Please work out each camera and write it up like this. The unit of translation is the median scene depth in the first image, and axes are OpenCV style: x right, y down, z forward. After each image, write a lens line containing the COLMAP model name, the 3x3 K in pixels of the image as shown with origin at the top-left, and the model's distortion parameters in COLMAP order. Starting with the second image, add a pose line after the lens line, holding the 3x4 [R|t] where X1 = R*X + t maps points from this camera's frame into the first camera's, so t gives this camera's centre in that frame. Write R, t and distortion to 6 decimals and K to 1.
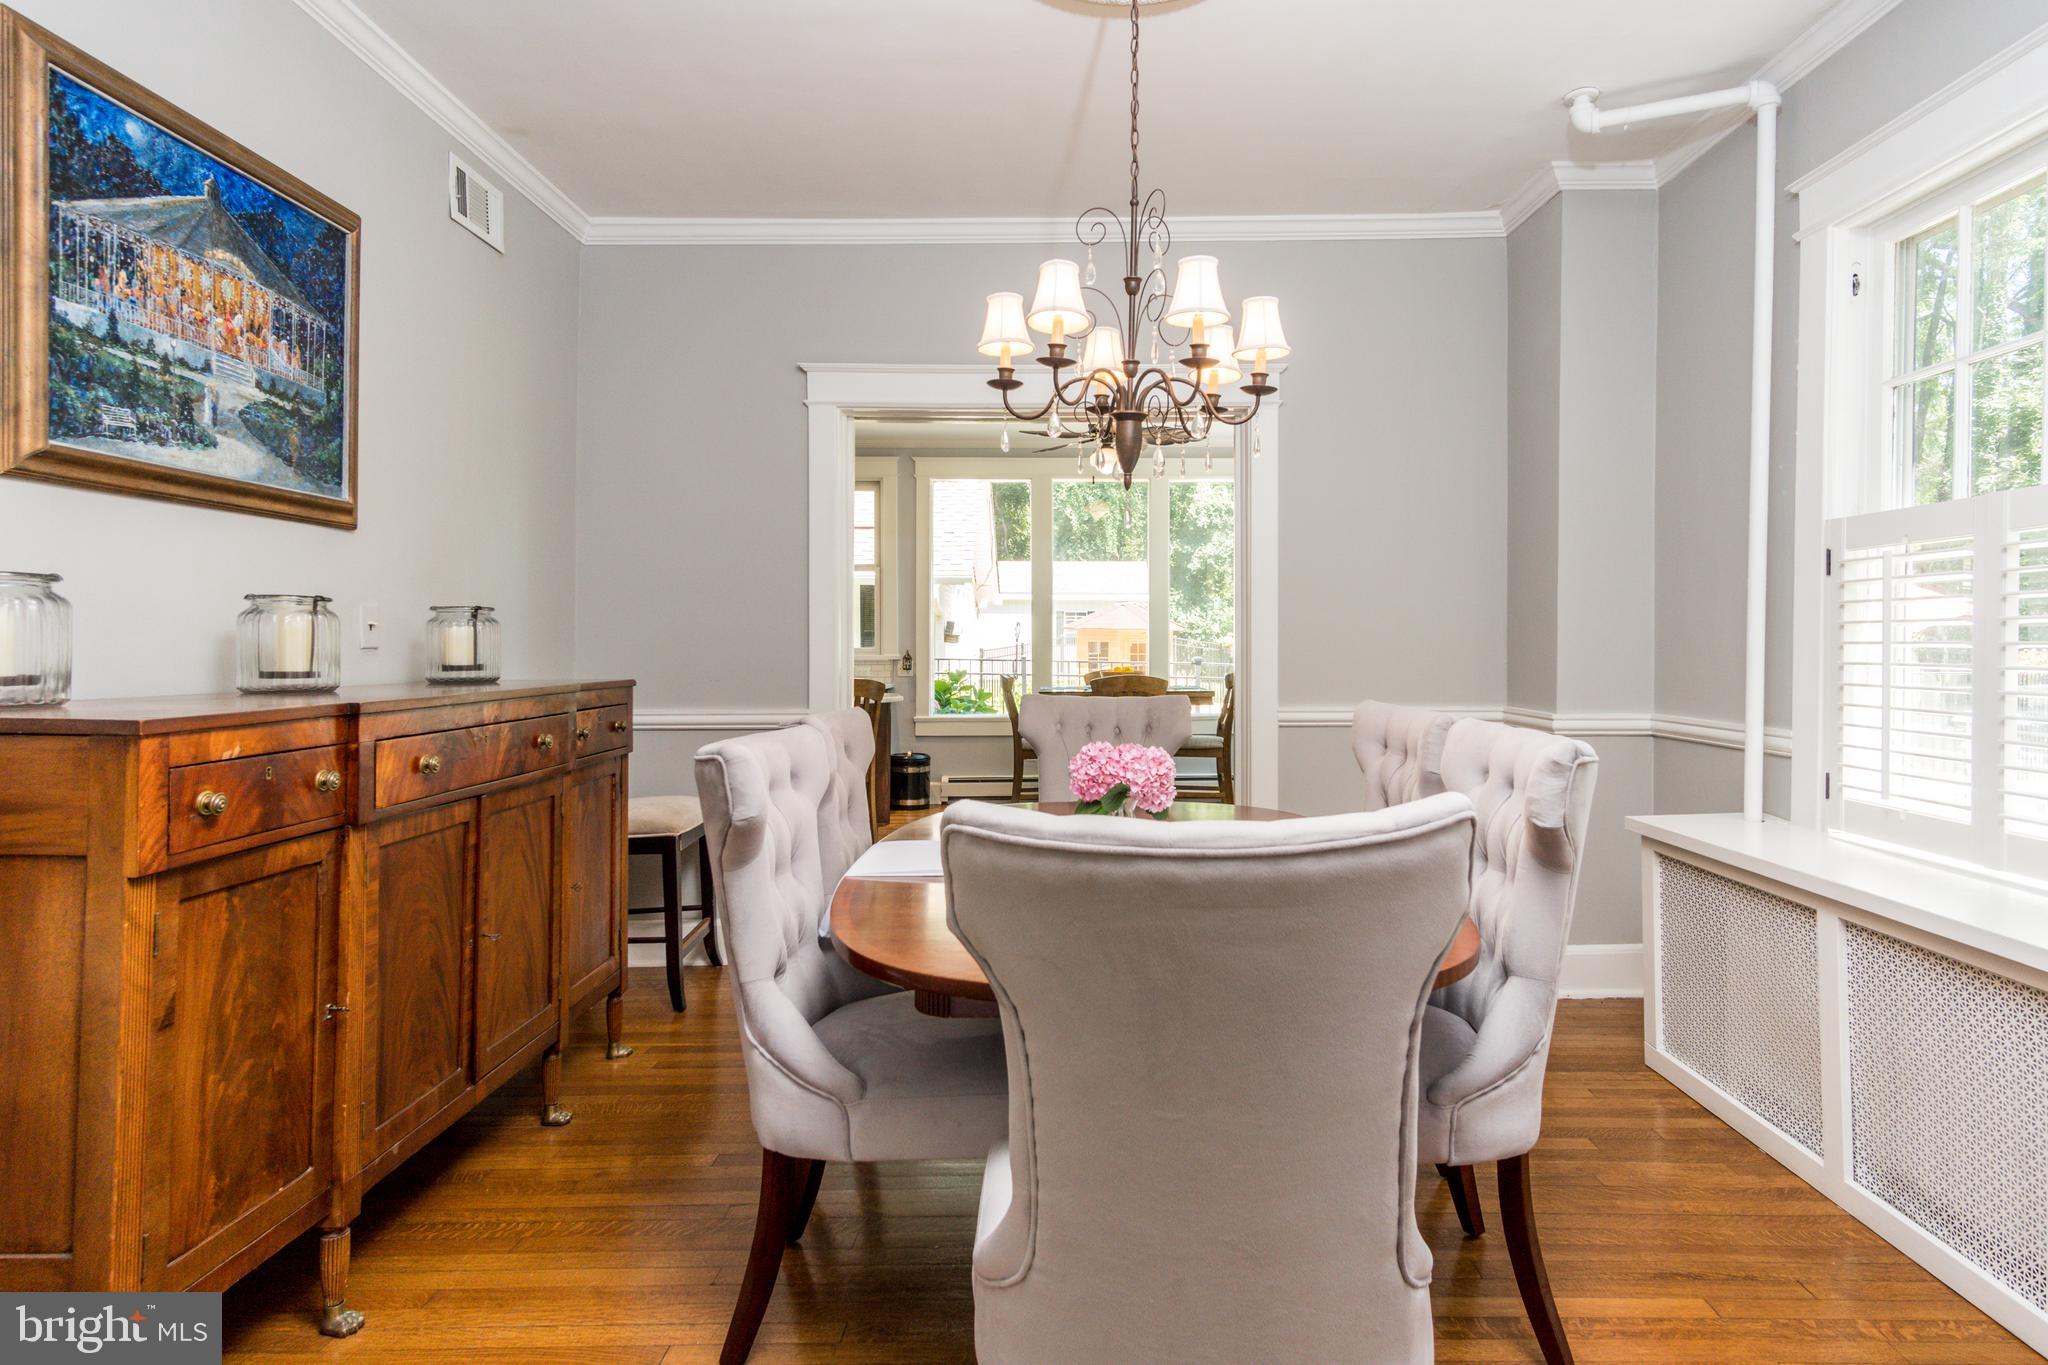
lens RADIAL K [[1083.3, 0, 1098.8], [0, 1083.3, 653.0], [0, 0, 1]] dist [0.002673, 0.001831]
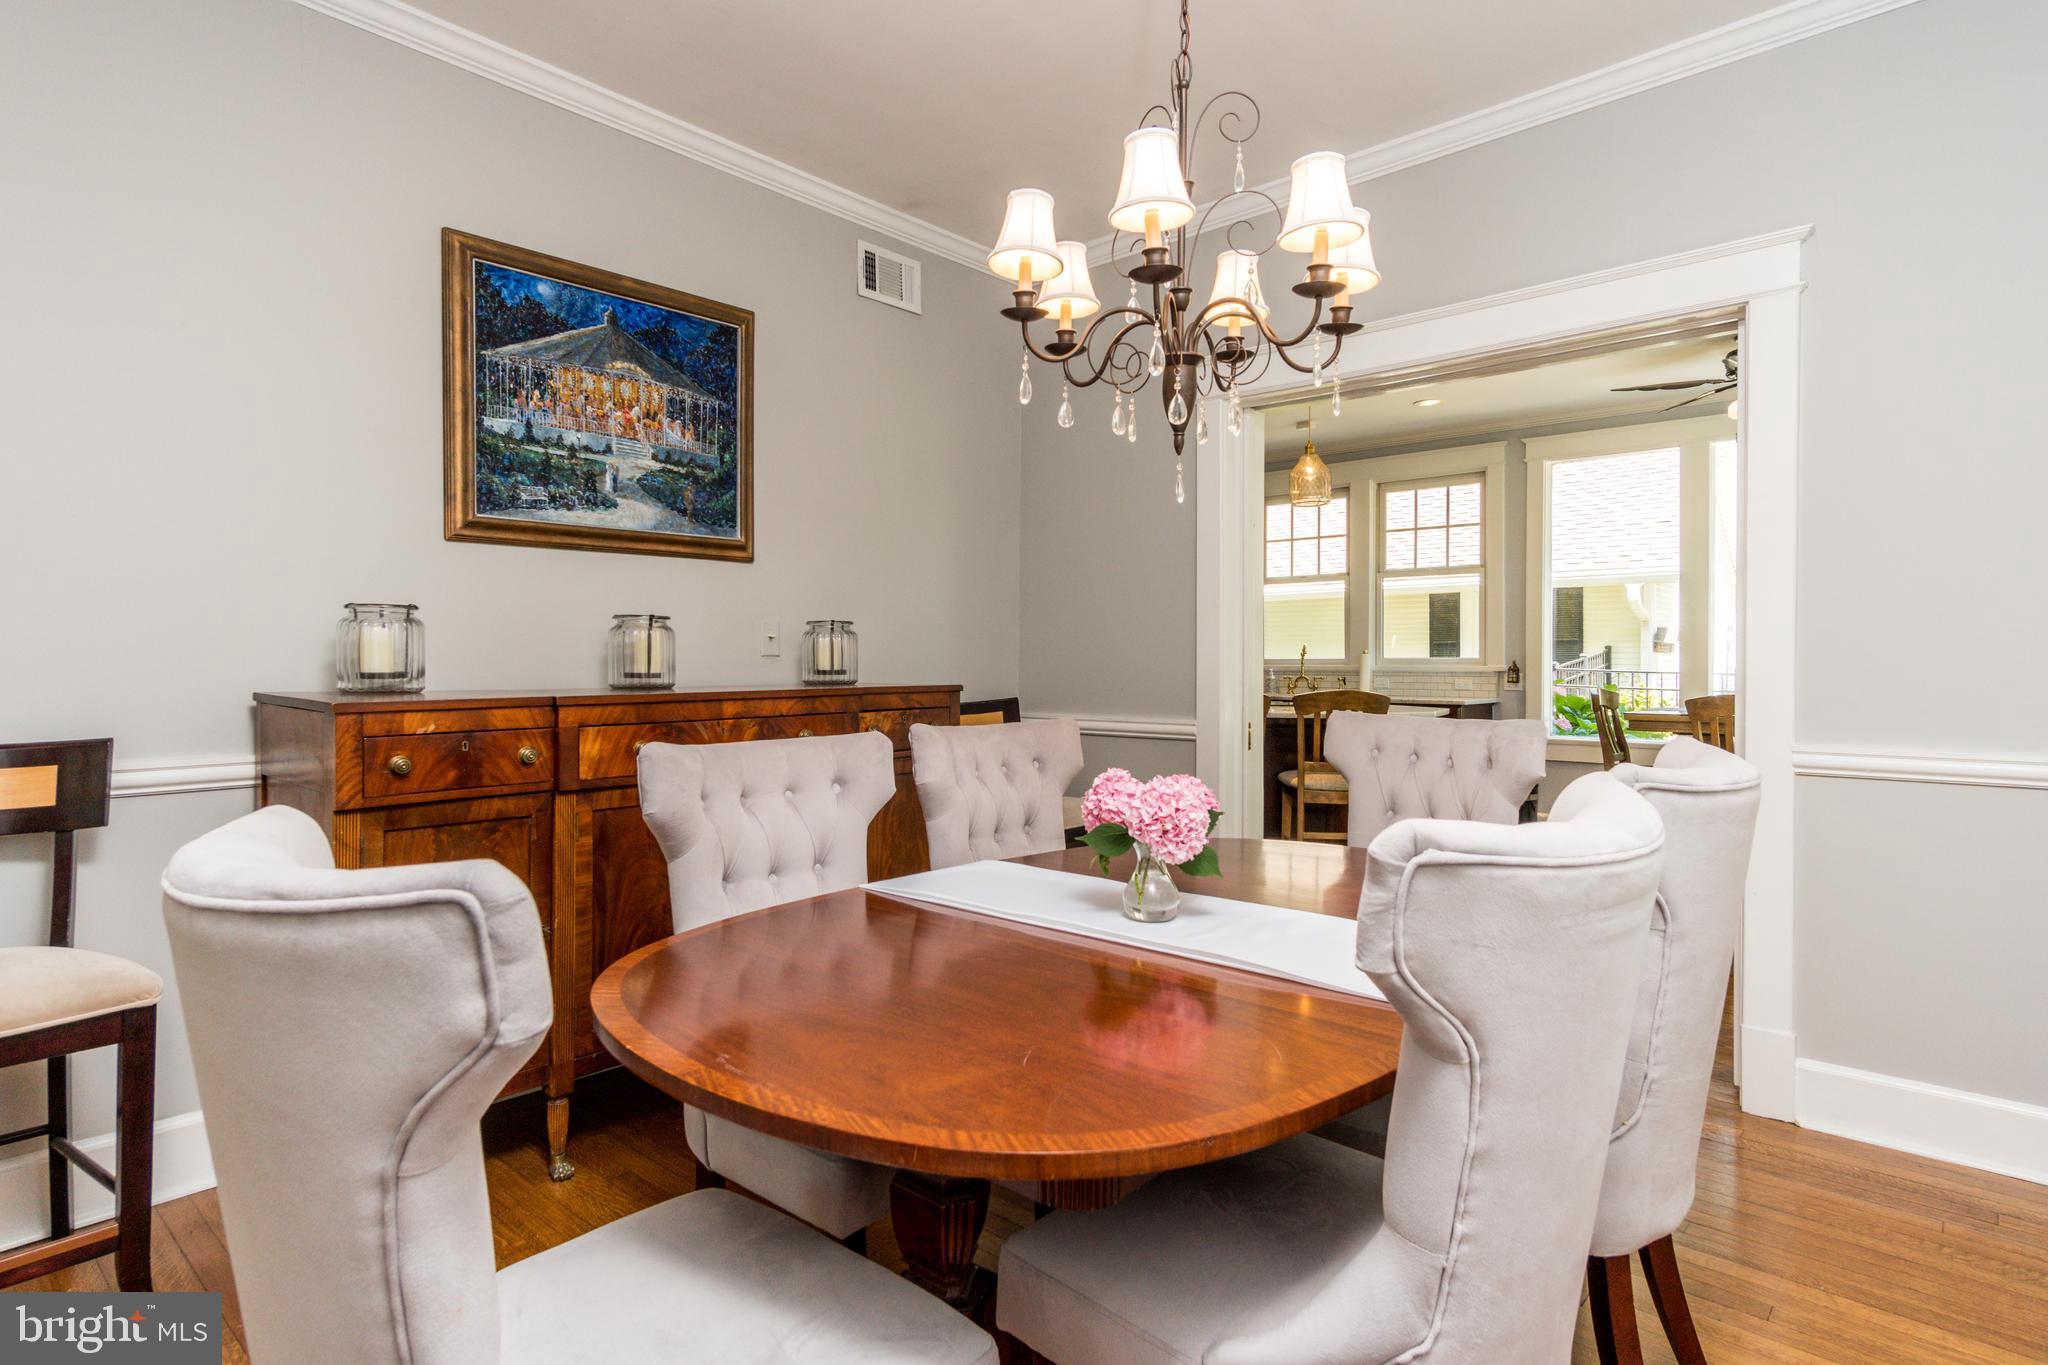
lens RADIAL K [[1083.3, 0, 1036.8], [0, 1083.3, 674.5], [0, 0, 1]] dist [0.002673, 0.001831]
pose [[0.737955, 0.010922, -0.674762, 0.508551], [-0.004579, 0.999927, 0.011177, 0.002317], [0.674835, -0.005158, 0.737951, 0.362259]]
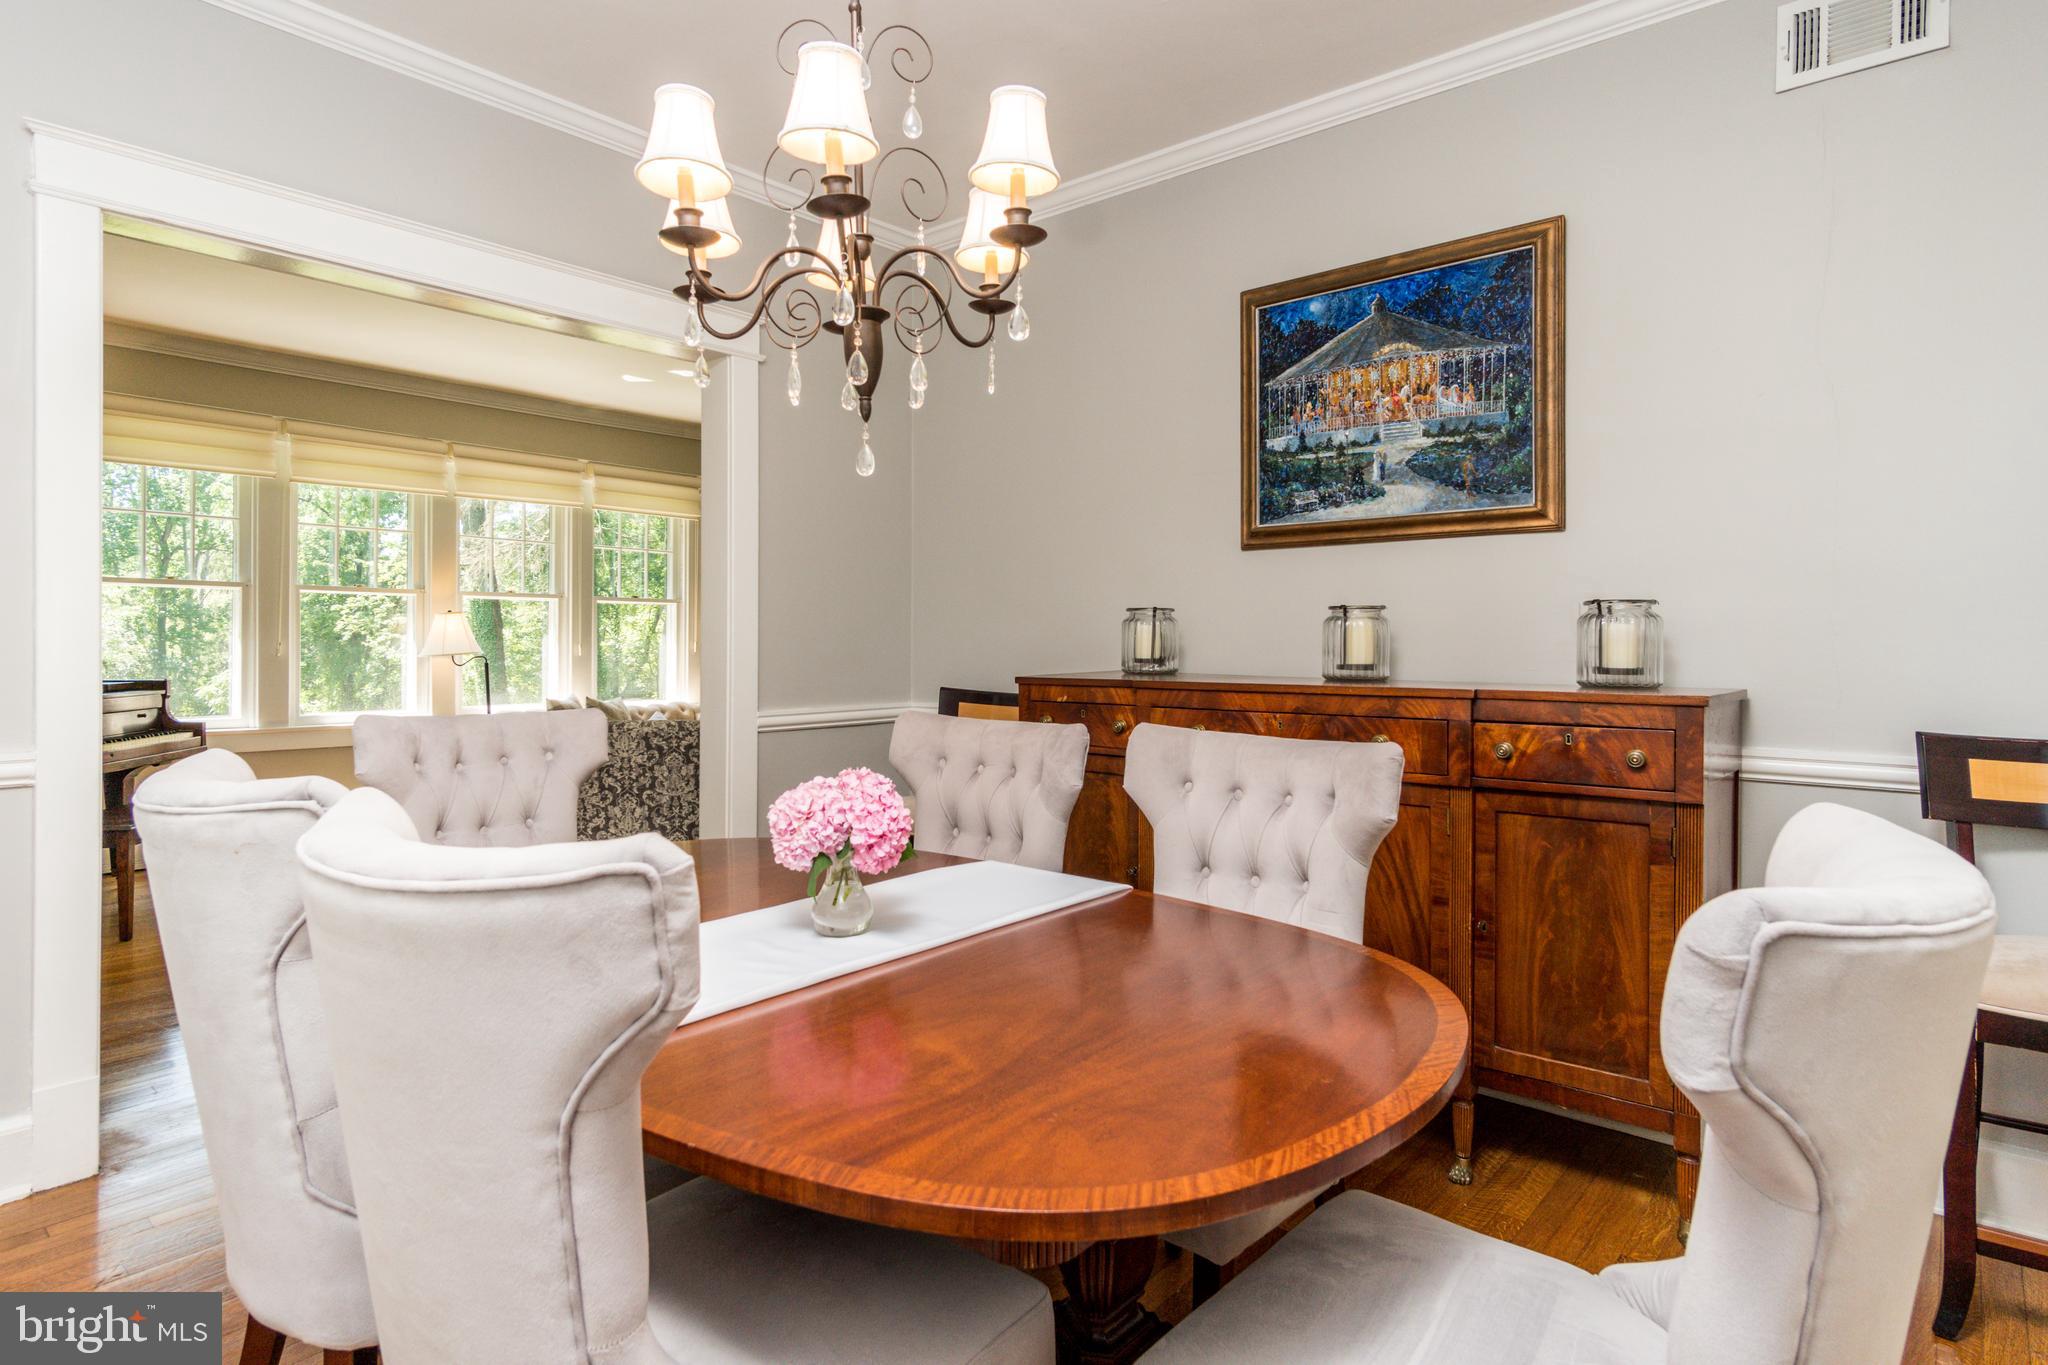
lens RADIAL K [[1083.3, 0, 1071.5], [0, 1083.3, 655.5], [0, 0, 1]] dist [0.002673, 0.001831]
pose [[-0.652761, -0.001772, -0.757562, 0.454179], [-0.014739, 0.999838, 0.010361, -0.001852], [0.757421, 0.017929, -0.652681, 1.624784]]
